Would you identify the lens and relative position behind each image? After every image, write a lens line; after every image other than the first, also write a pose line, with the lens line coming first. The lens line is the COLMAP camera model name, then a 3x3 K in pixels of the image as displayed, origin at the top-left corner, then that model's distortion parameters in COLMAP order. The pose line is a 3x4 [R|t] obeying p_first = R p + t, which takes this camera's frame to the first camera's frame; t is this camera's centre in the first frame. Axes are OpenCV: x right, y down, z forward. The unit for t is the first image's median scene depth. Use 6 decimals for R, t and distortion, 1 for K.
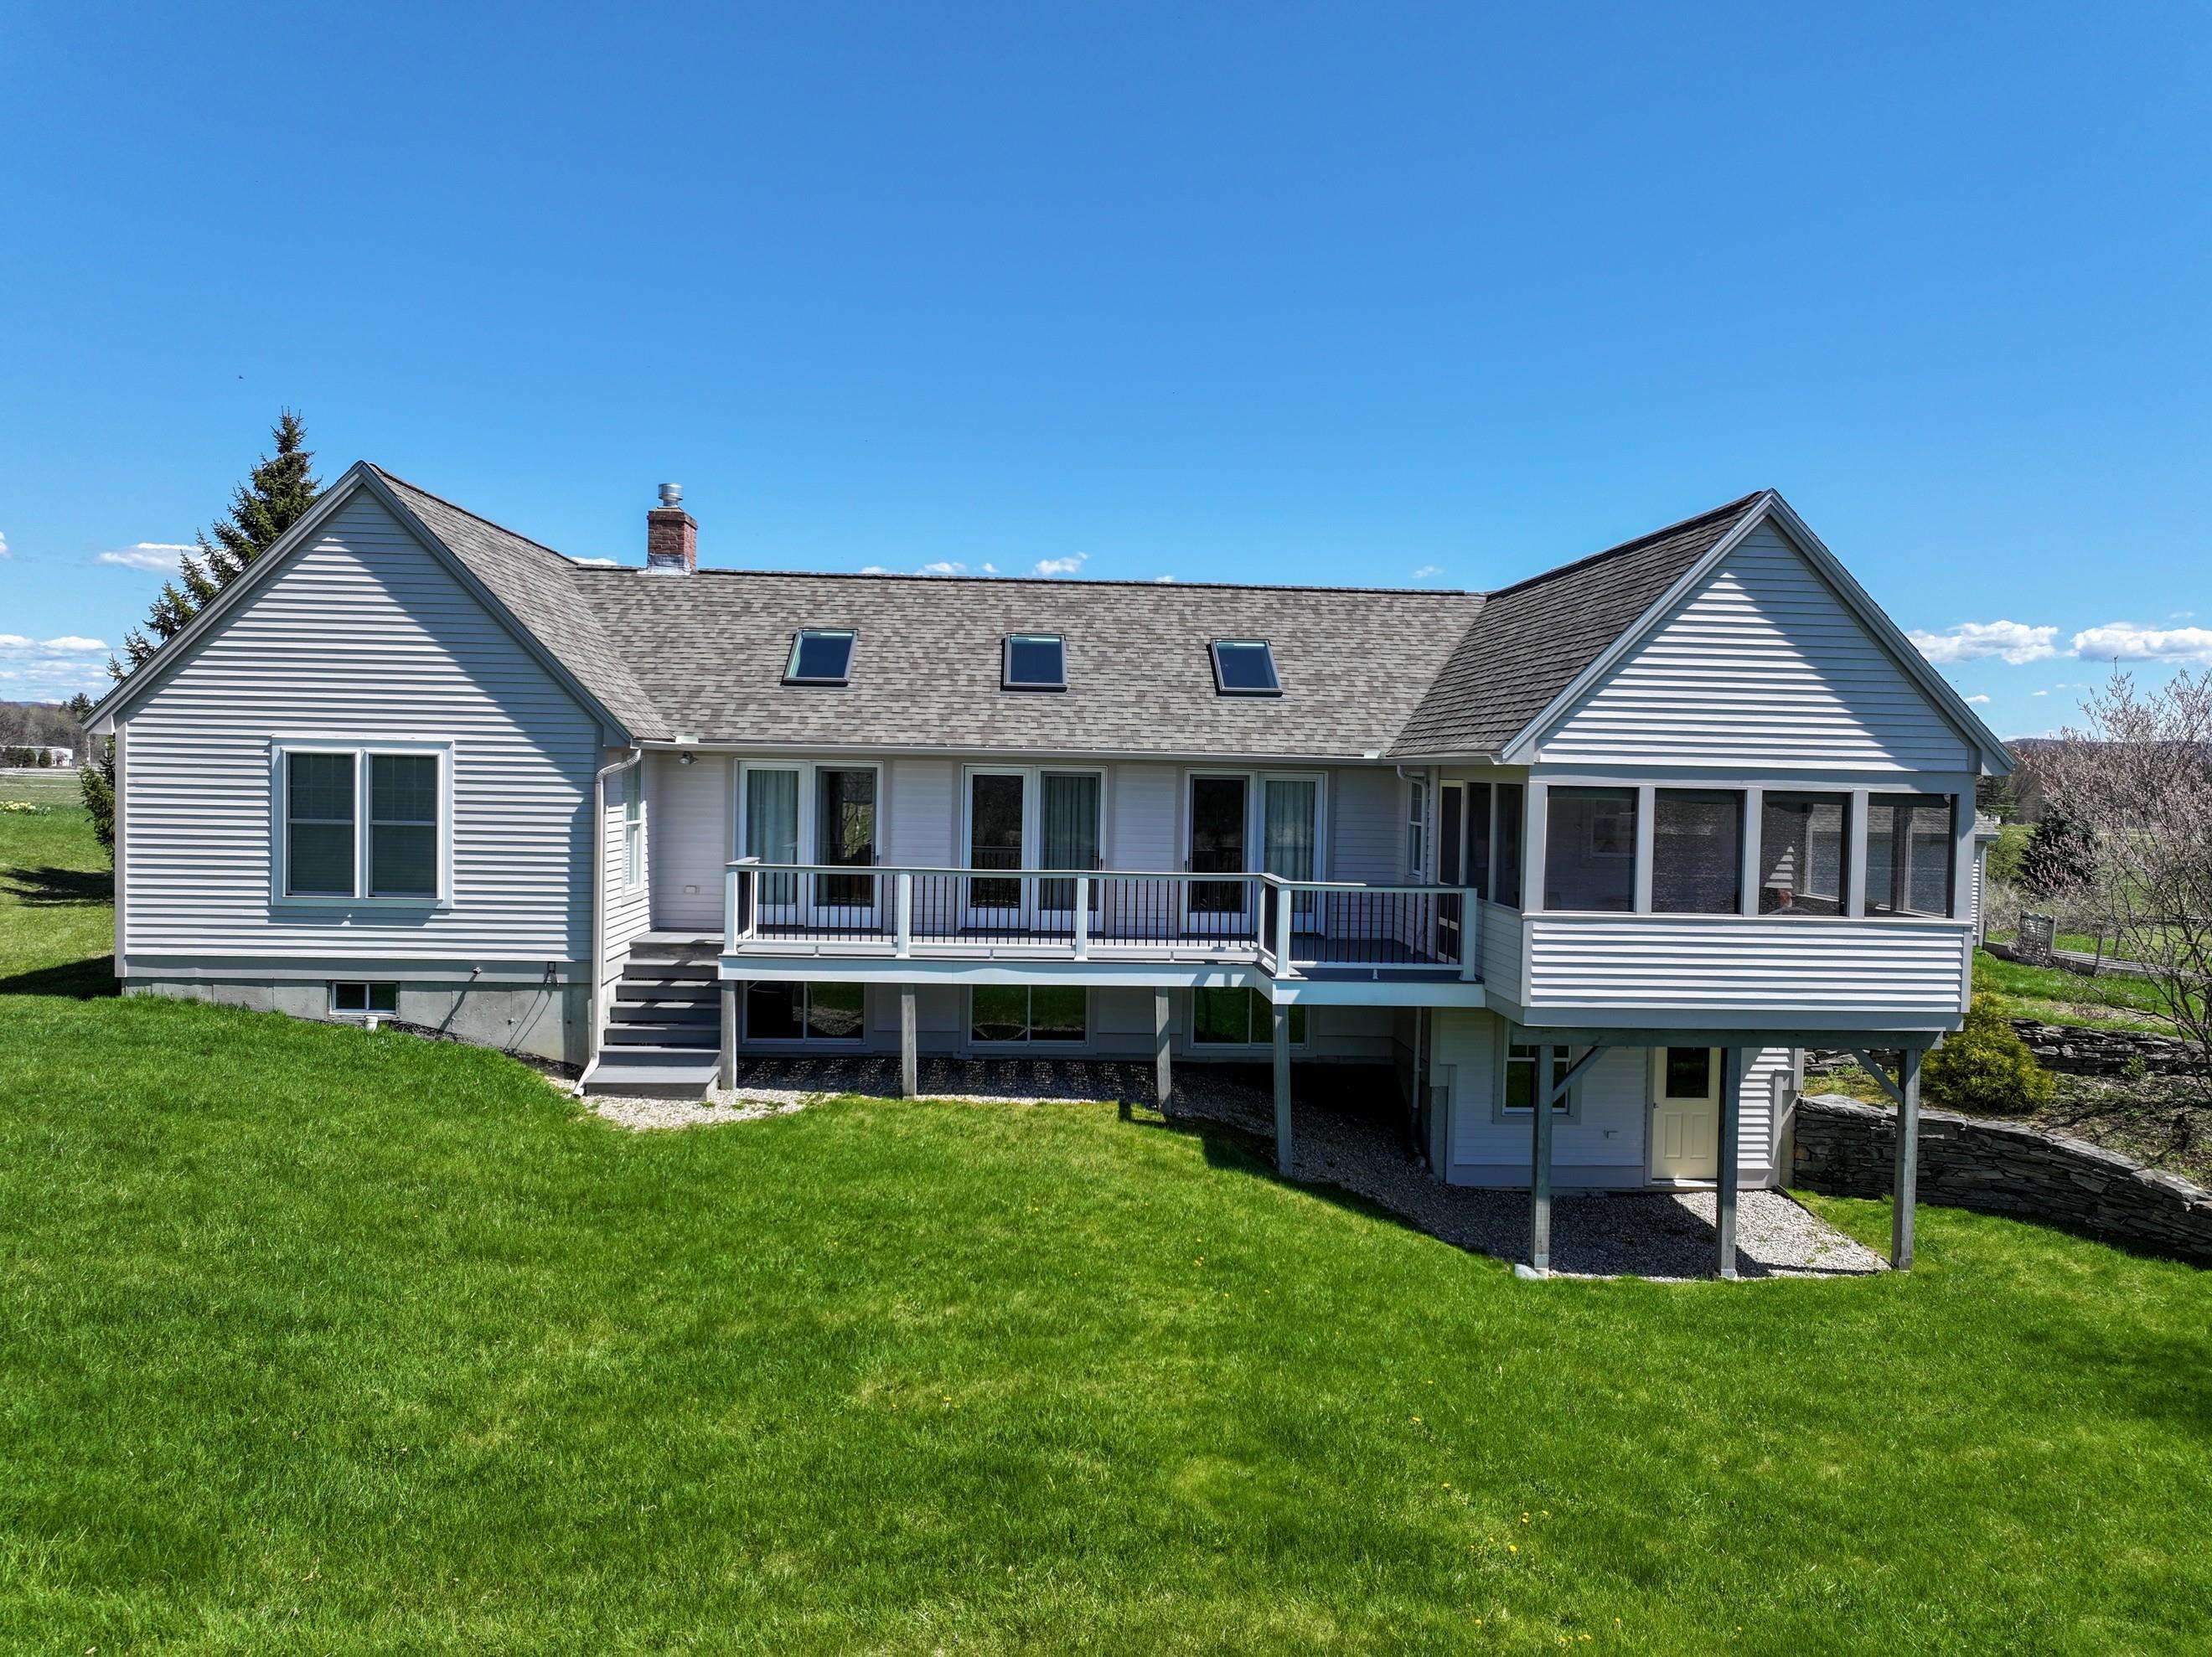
lens RADIAL K [[1541.1, 0, 1124.5], [0, 1541.1, 821.5], [0, 0, 1]] dist [0.003712, 0.005123]
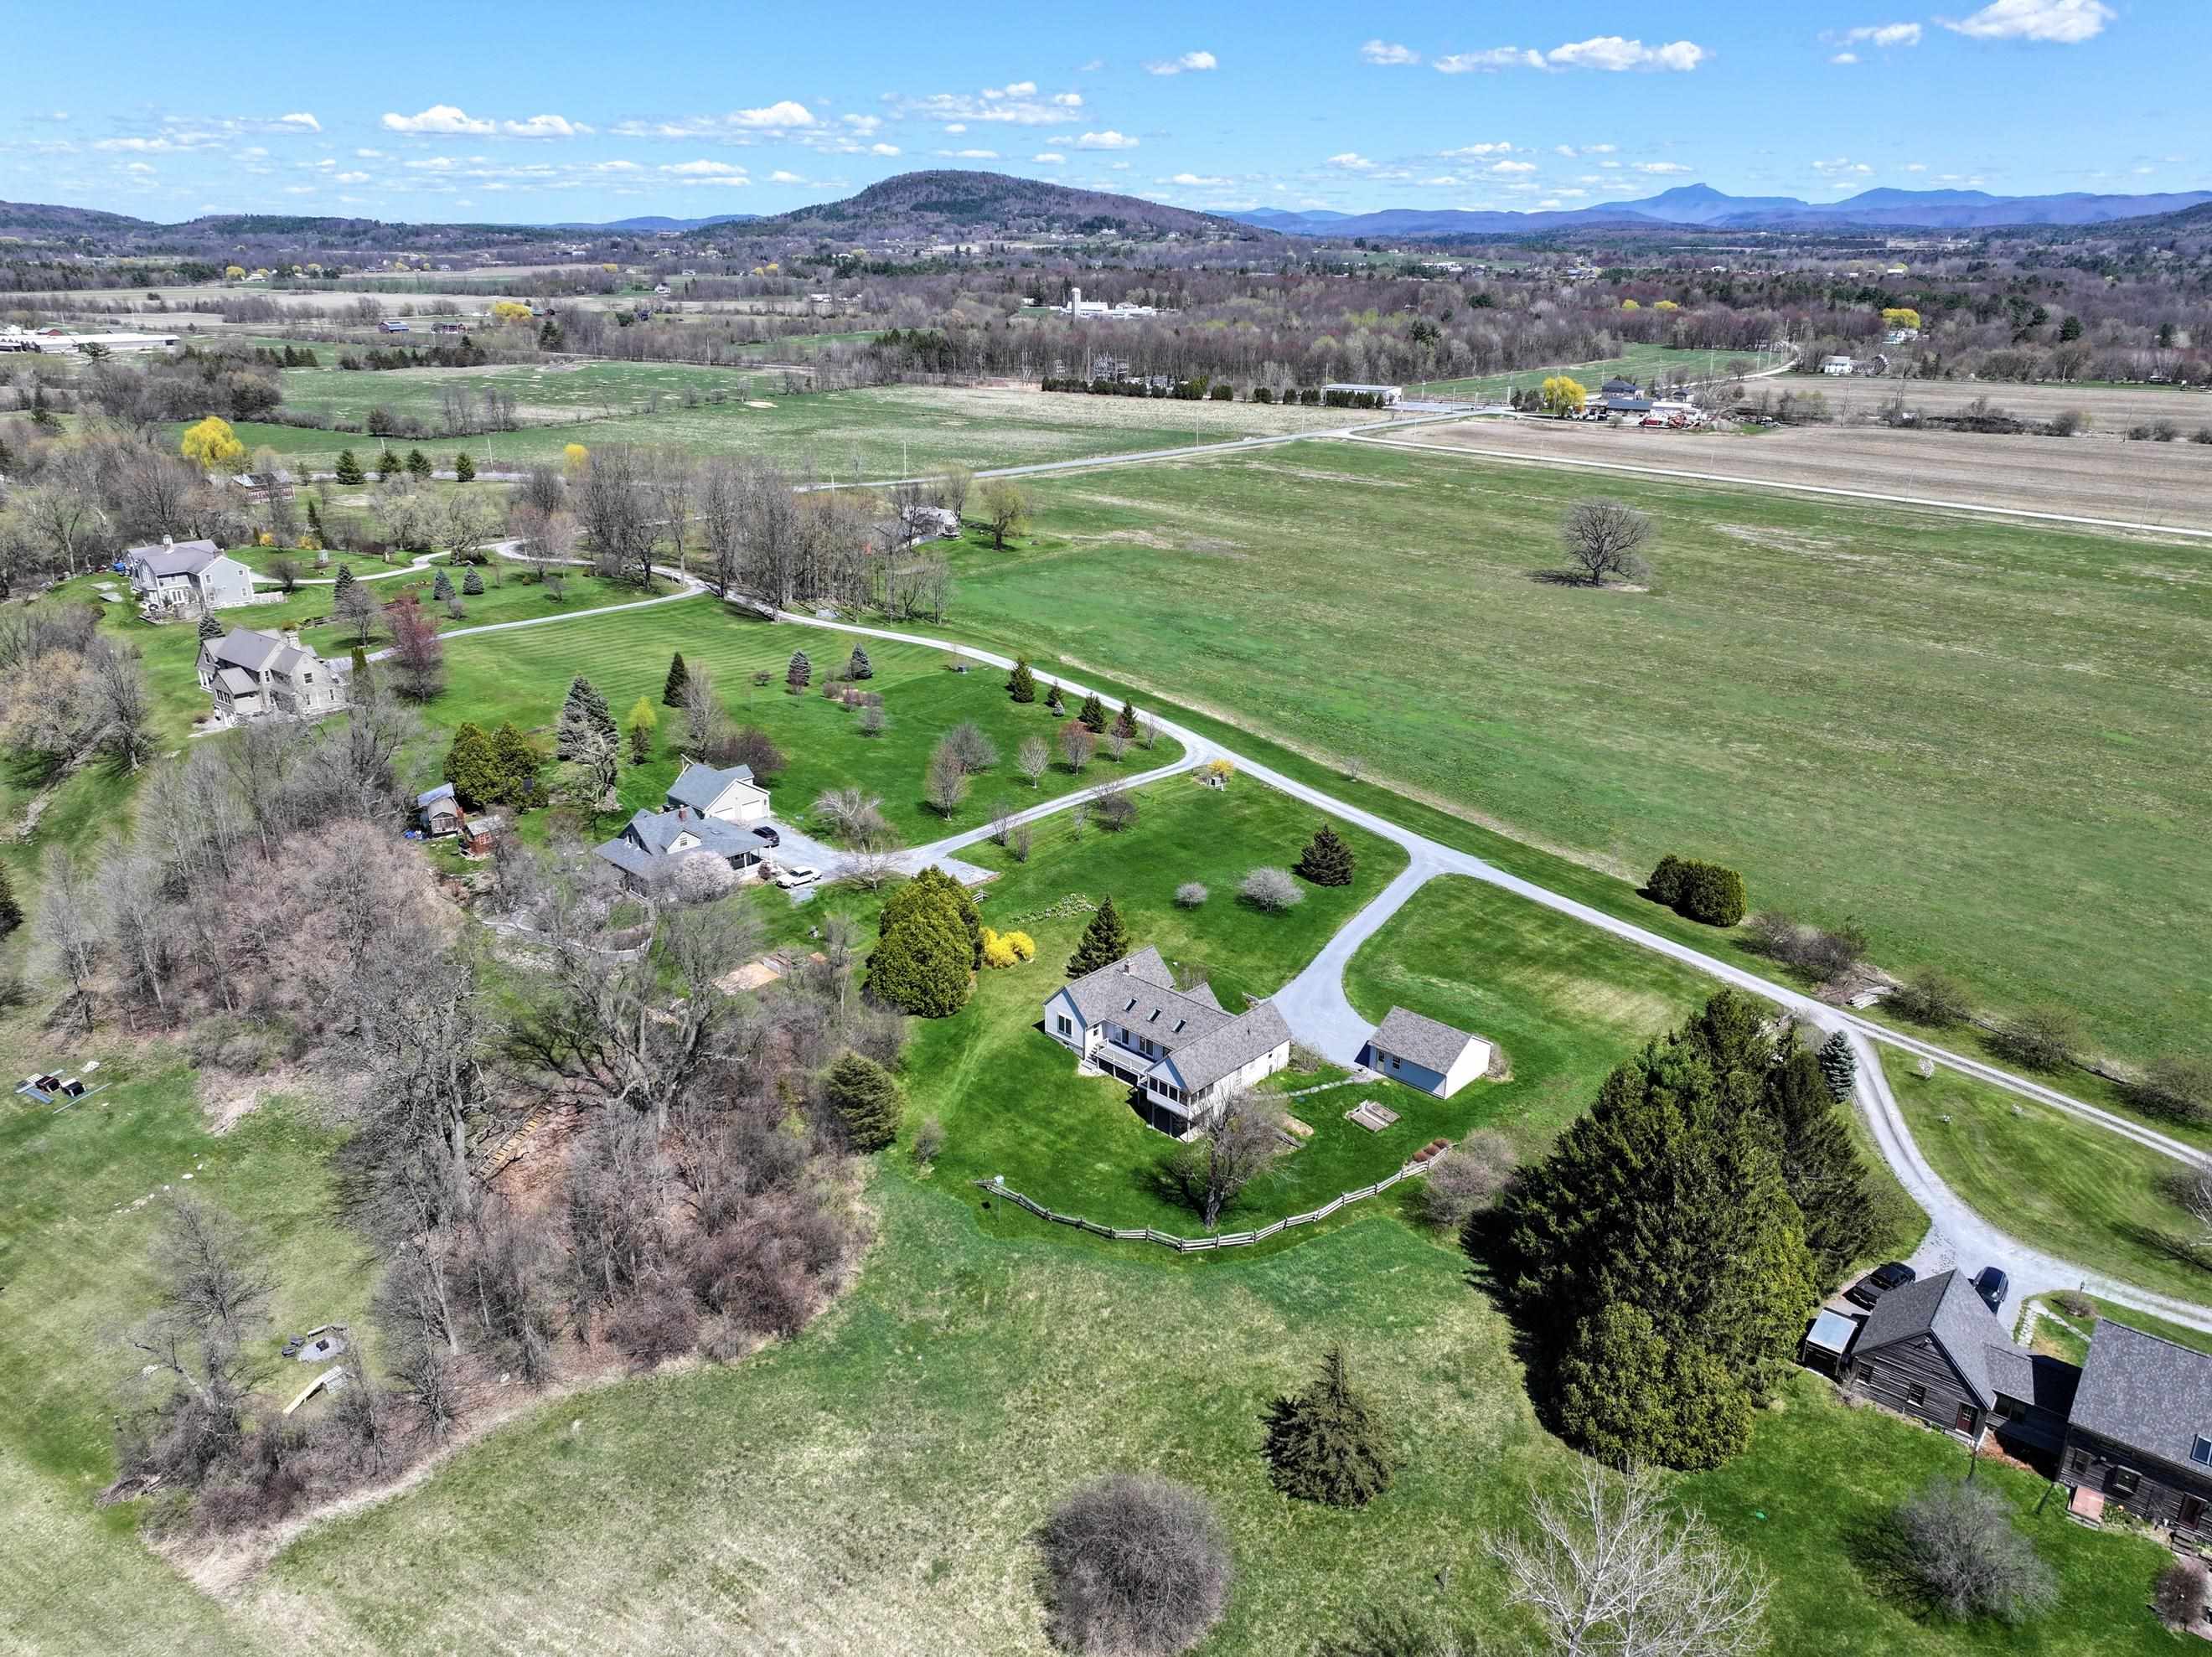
lens RADIAL K [[1541.1, 0, 1124.5], [0, 1541.1, 821.5], [0, 0, 1]] dist [0.003712, 0.005123]
pose [[0.688791, 0.239548, -0.684240, 5.031579], [-0.019354, 0.949570, 0.312956, -3.571239], [0.724702, -0.202318, 0.658692, -3.918213]]
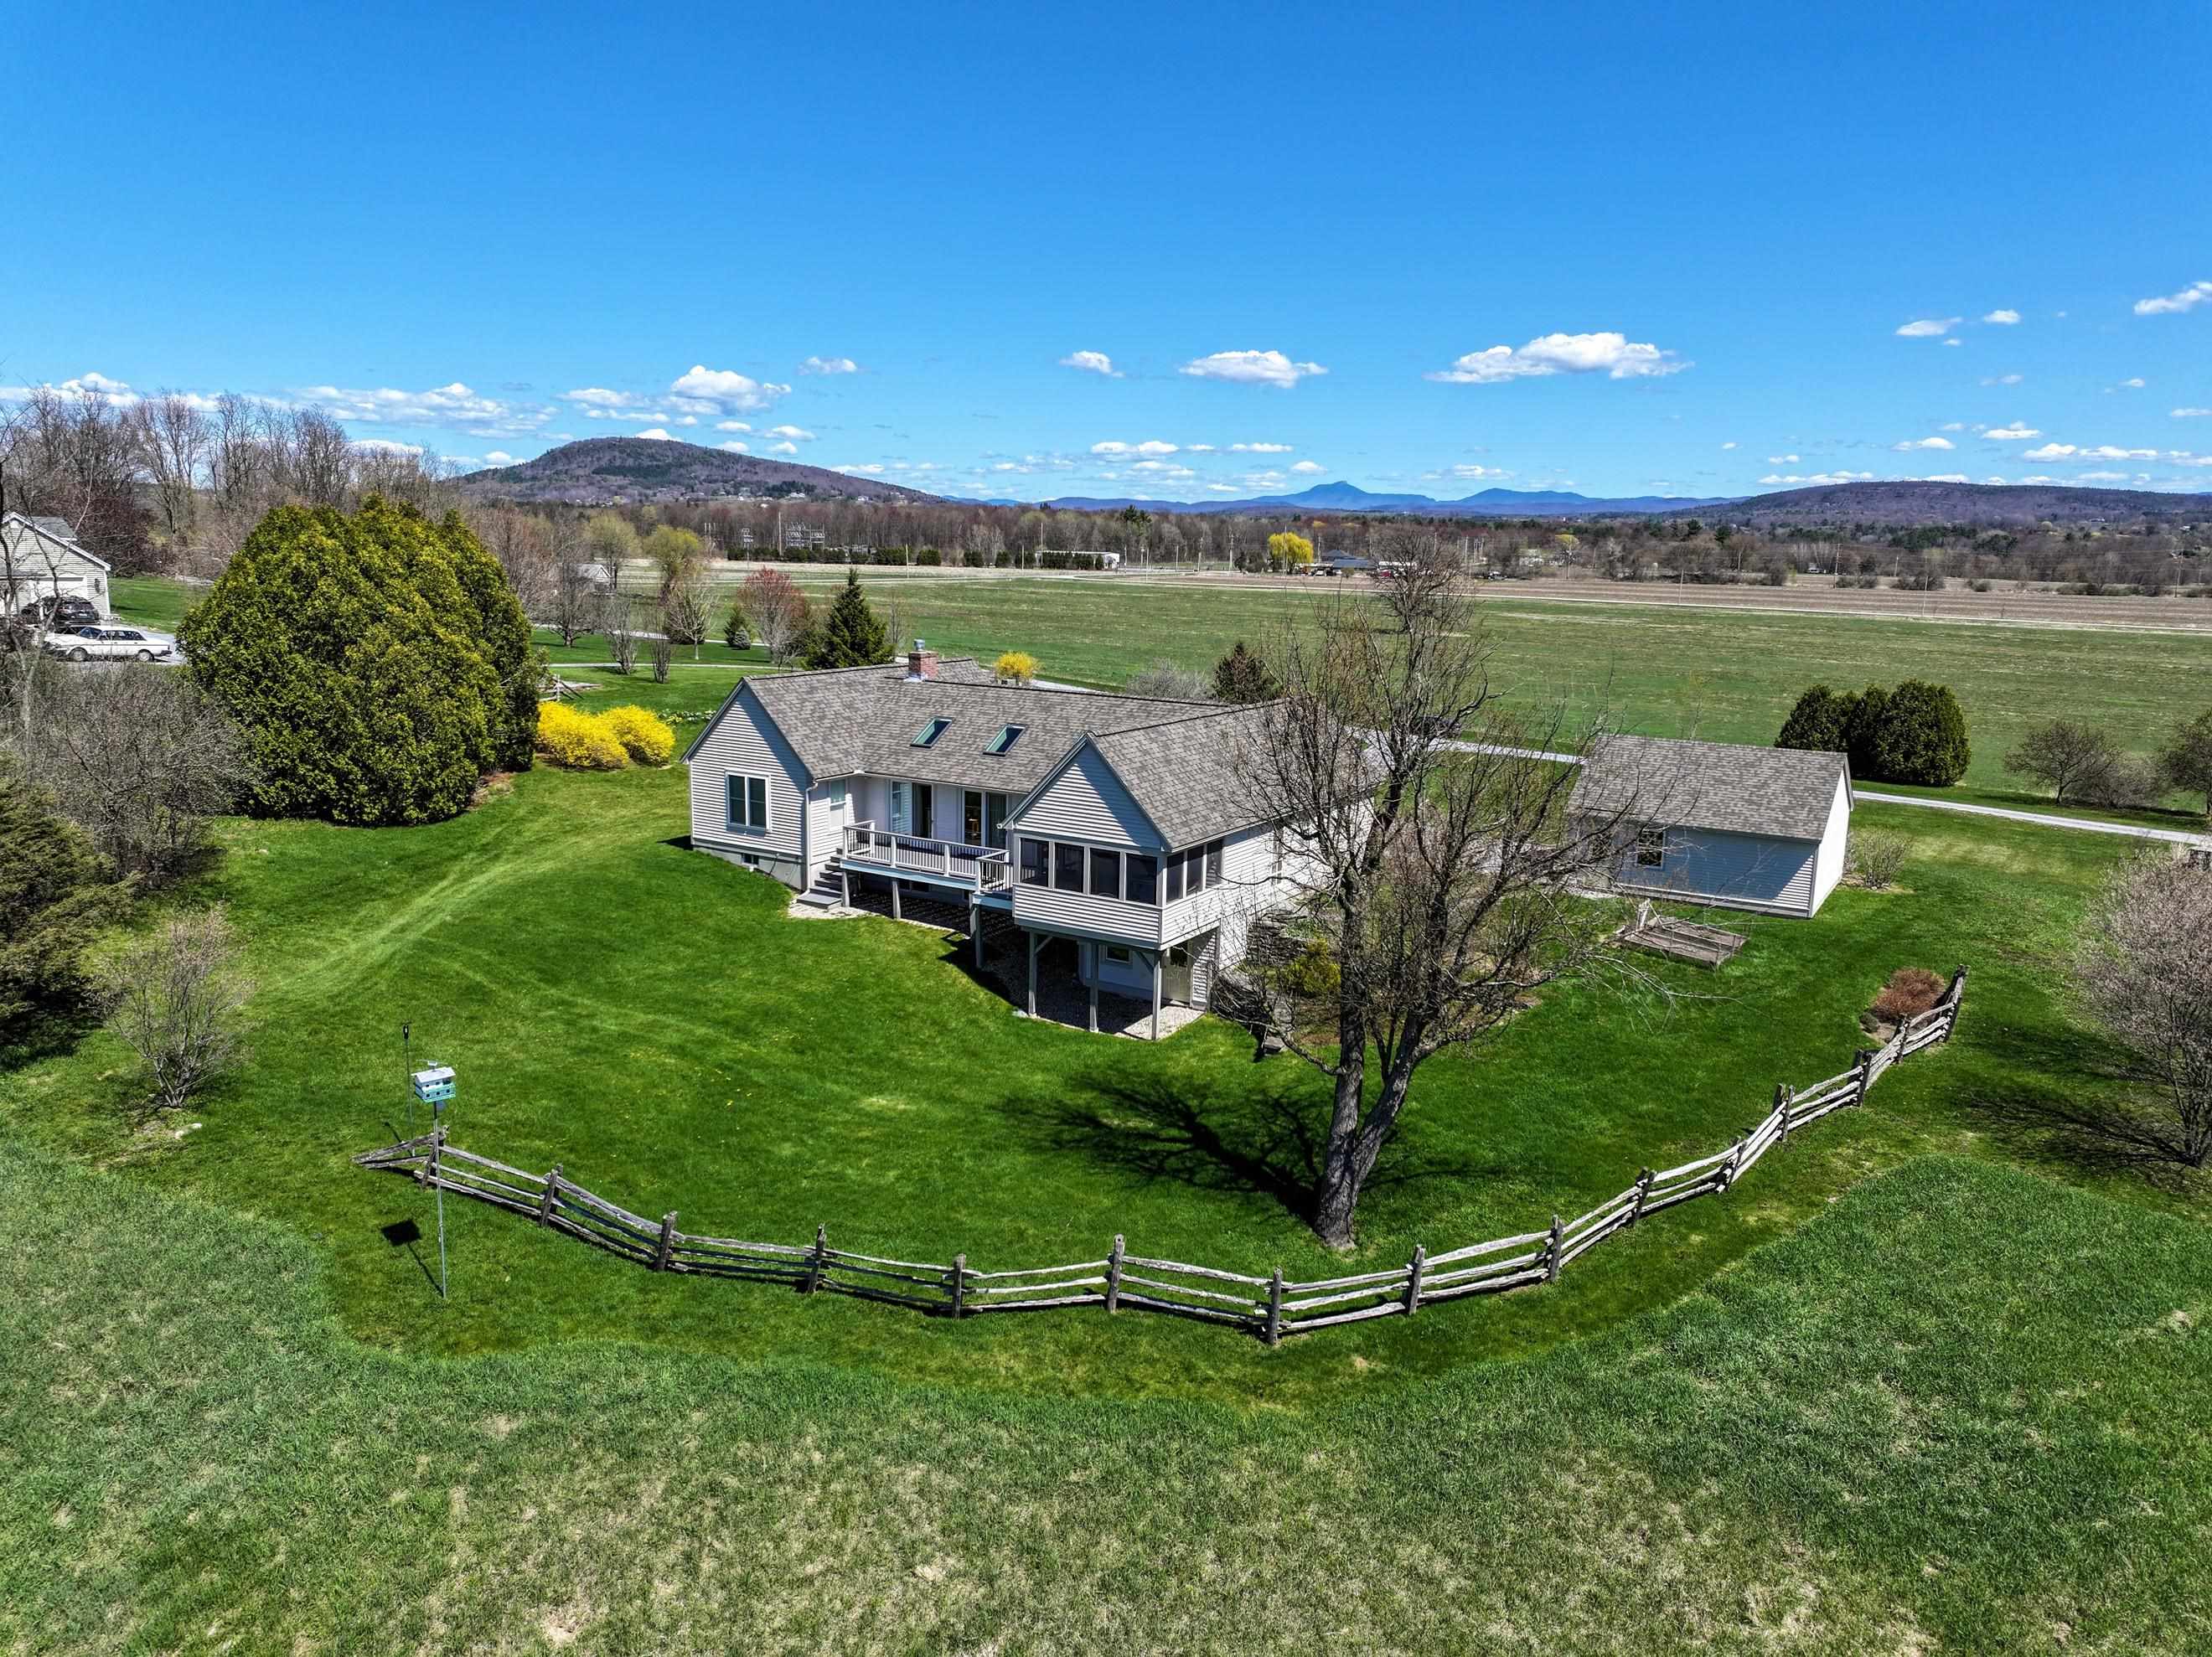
lens RADIAL K [[1541.1, 0, 1124.5], [0, 1541.1, 821.5], [0, 0, 1]] dist [0.003712, 0.005123]
pose [[0.816804, 0.102581, -0.567723, 1.724620], [-0.024855, 0.989408, 0.143016, -0.389757], [0.576380, -0.102705, 0.810702, -0.940762]]
